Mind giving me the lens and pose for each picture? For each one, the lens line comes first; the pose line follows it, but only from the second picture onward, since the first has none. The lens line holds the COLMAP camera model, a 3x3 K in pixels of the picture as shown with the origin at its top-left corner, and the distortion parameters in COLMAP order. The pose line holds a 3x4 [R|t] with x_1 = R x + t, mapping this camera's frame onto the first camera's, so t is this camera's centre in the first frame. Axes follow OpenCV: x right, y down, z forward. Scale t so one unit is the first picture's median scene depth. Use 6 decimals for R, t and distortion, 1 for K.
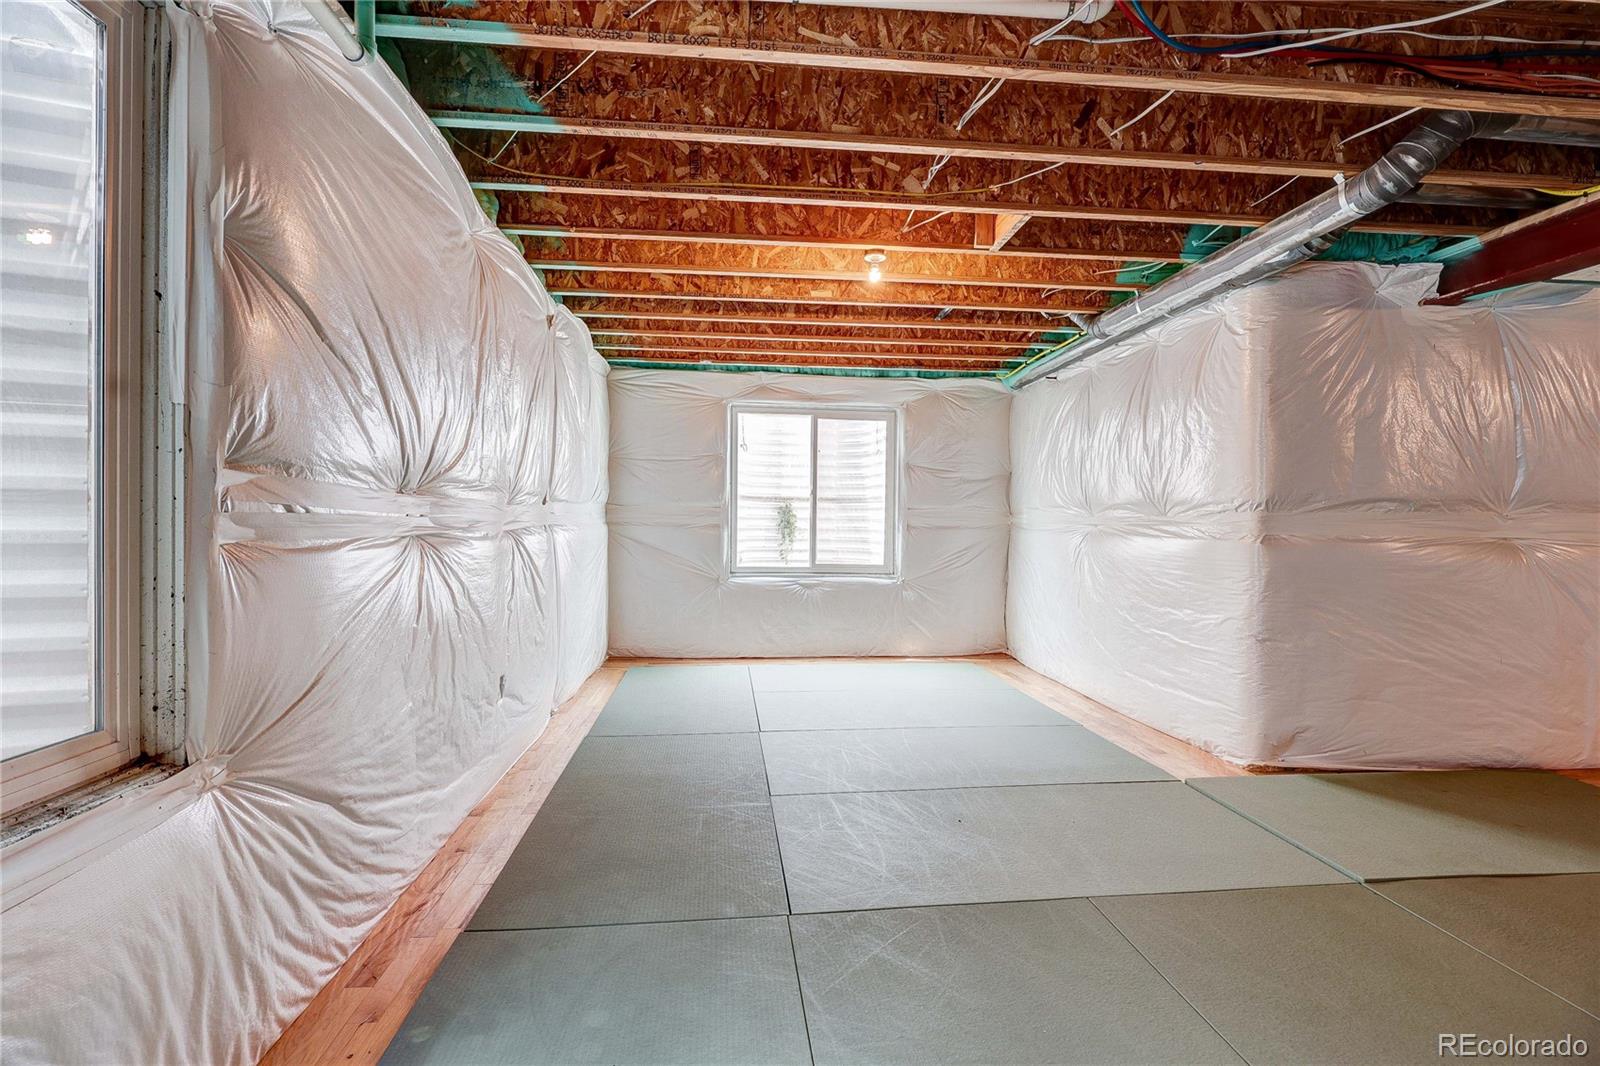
lens RADIAL K [[758.4, 0, 805.1], [0, 758.4, 527.5], [0, 0, 1]] dist [-0.003982, 0.001005]
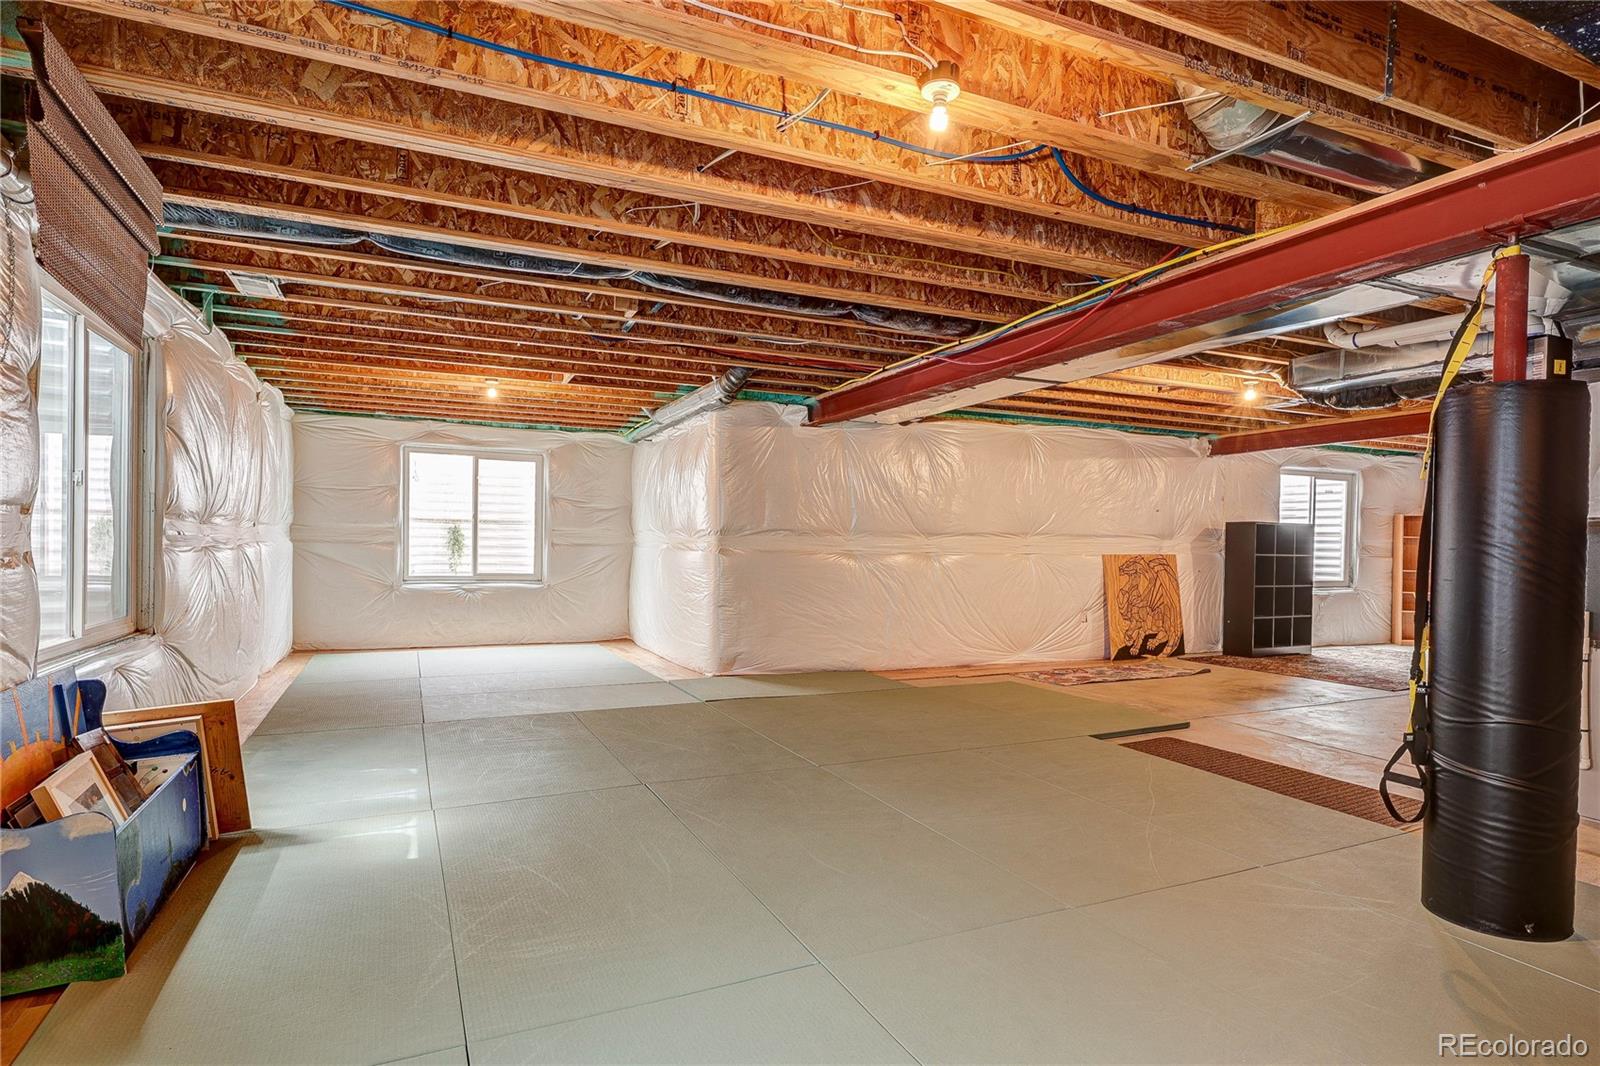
lens RADIAL K [[853.2, 0, 805.6], [0, 853.2, 546.5], [0, 0, 1]] dist [-0.000452, -0.000406]
pose [[0.946262, 0.002409, 0.323391, 0.075017], [-0.002310, 0.999997, -0.000692, 0.003414], [-0.323392, -0.000093, 0.946265, -0.547502]]
